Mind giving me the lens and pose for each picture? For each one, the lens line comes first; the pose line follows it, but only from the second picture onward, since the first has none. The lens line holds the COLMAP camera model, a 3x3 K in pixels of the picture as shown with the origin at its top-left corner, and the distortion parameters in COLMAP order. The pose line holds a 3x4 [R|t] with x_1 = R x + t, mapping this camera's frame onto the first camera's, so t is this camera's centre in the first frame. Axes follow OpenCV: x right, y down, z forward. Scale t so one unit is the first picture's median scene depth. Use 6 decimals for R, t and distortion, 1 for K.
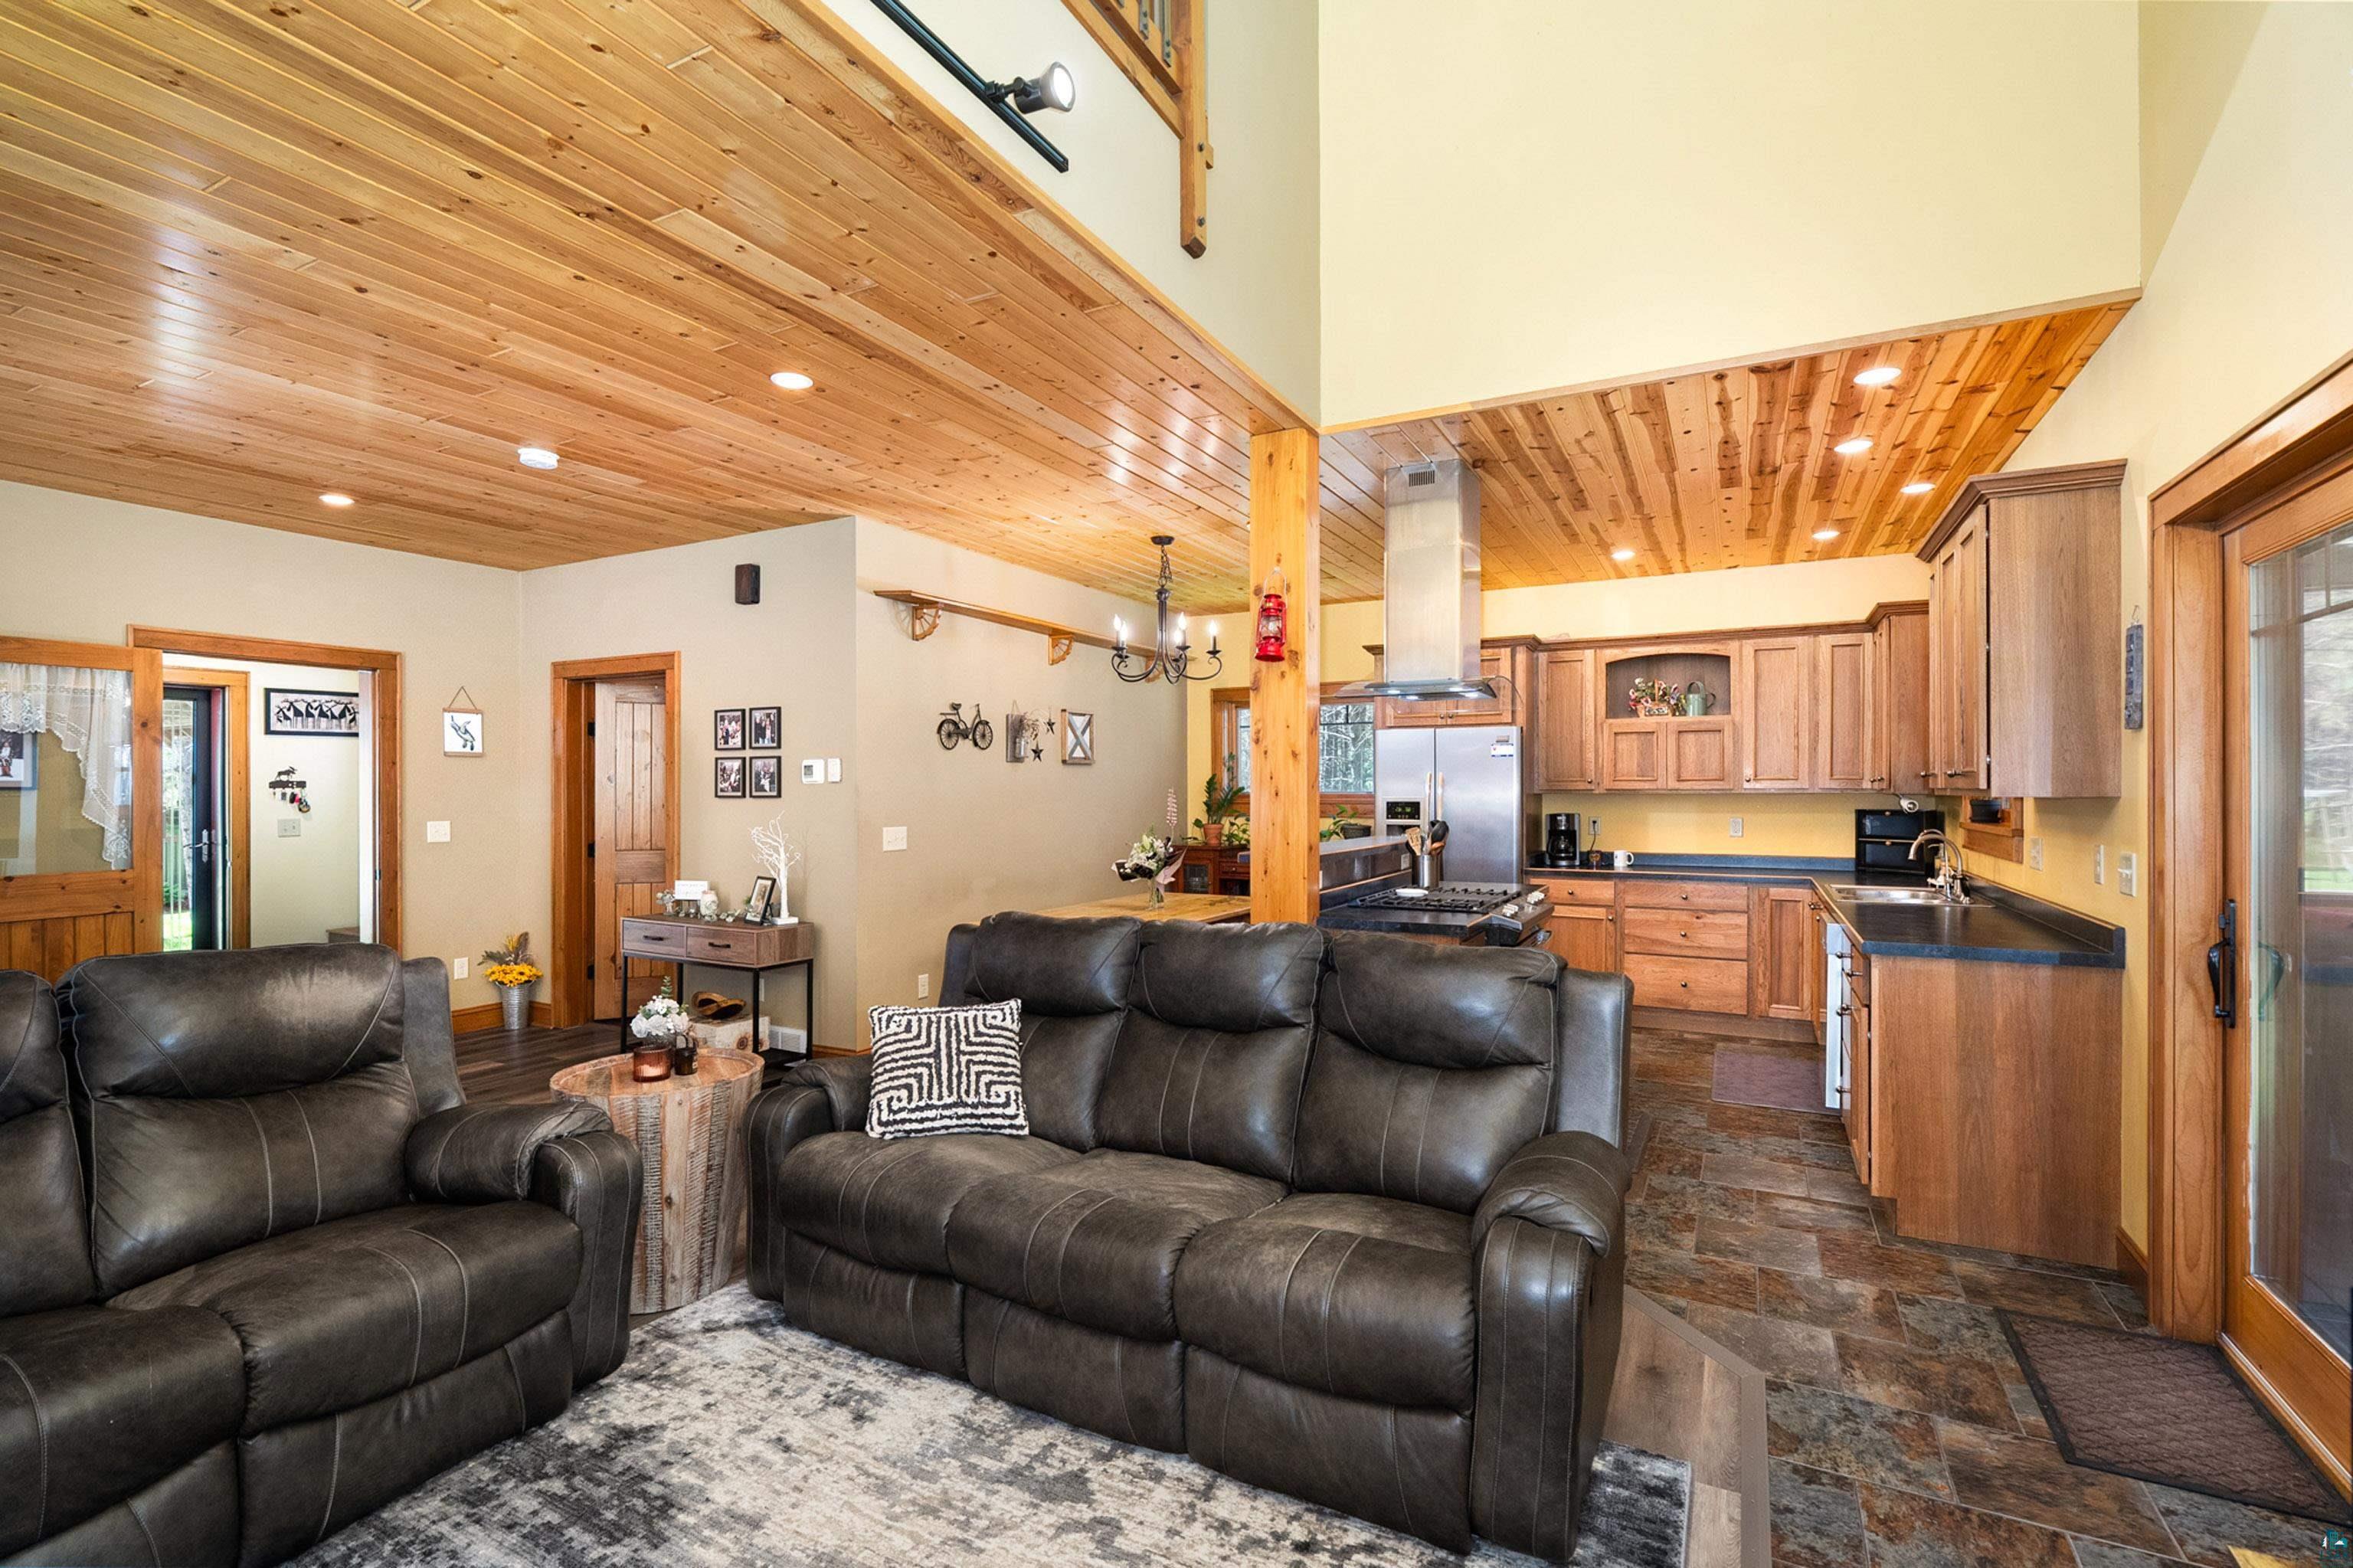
lens RADIAL K [[1065.8, 0, 1177.6], [0, 1065.8, 788.6], [0, 0, 1]] dist [-0.005004, 0.000266]
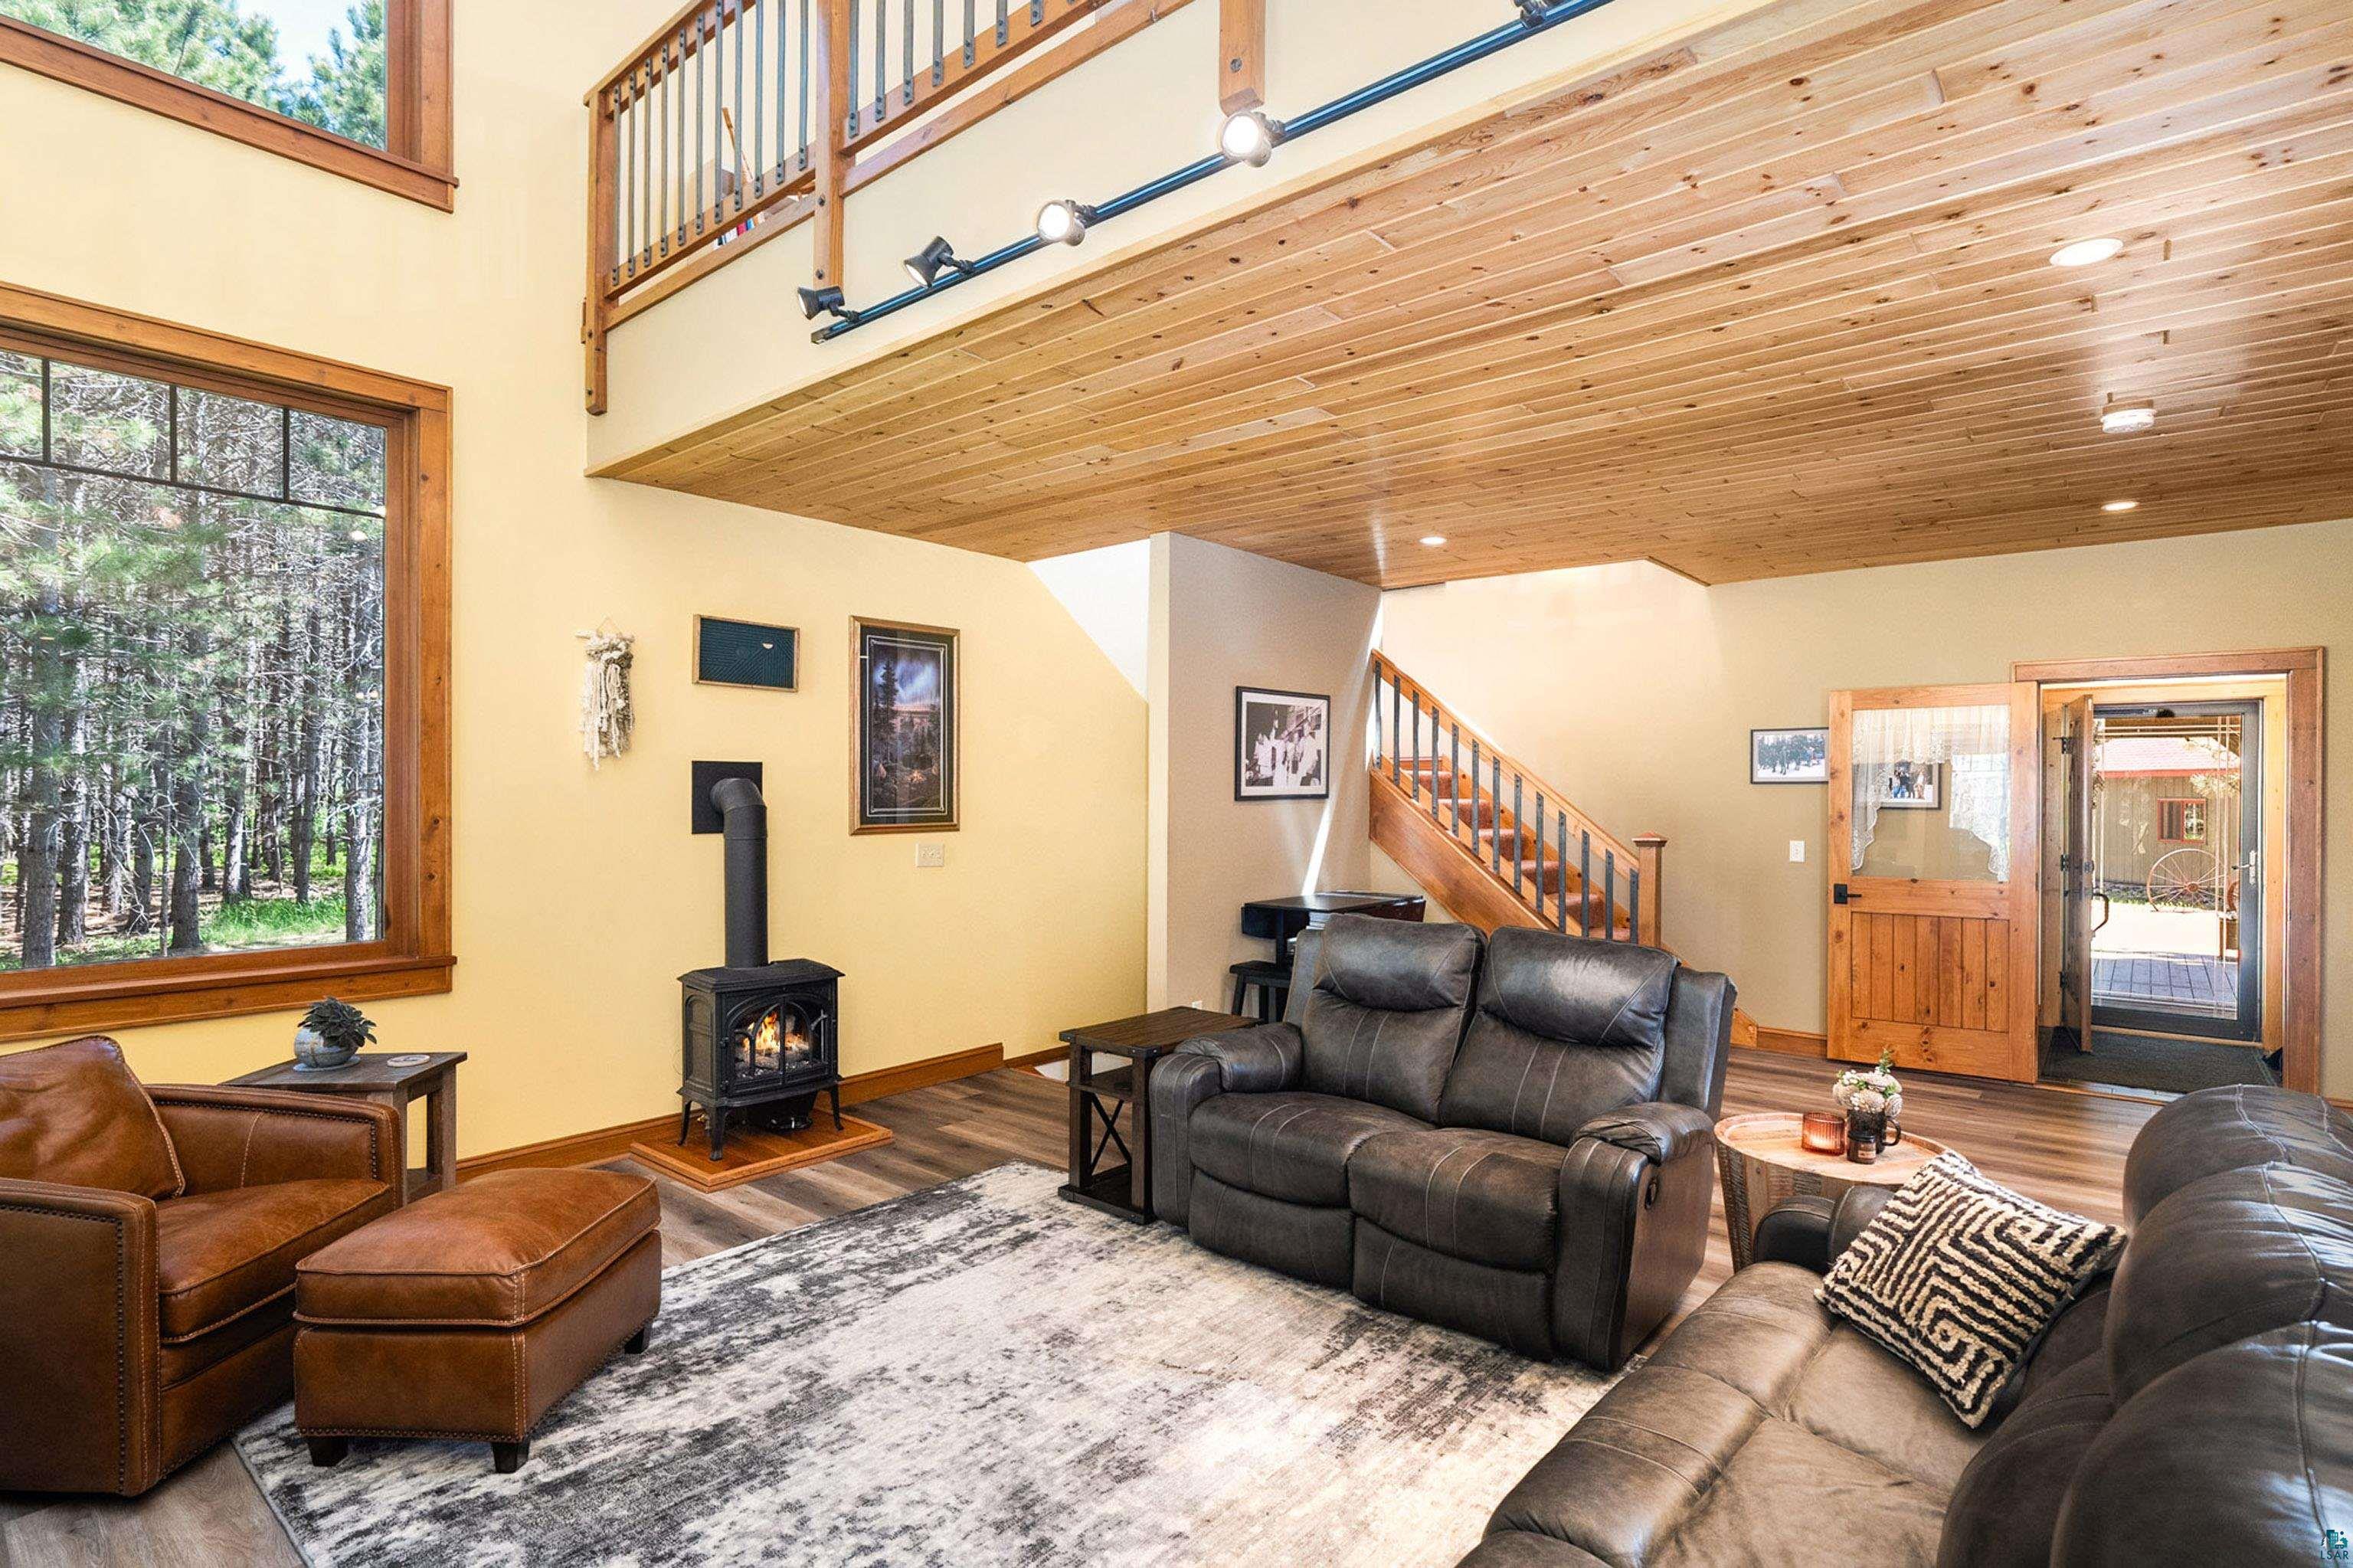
lens RADIAL K [[1120.4, 0, 1219.5], [0, 1120.4, 789.1], [0, 0, 1]] dist [0.001650, 0.000453]
pose [[-0.202379, -0.000213, -0.979307, 0.271333], [-0.000699, 1.000000, -0.000073, -0.016653], [0.979307, 0.000670, -0.202379, 0.343209]]
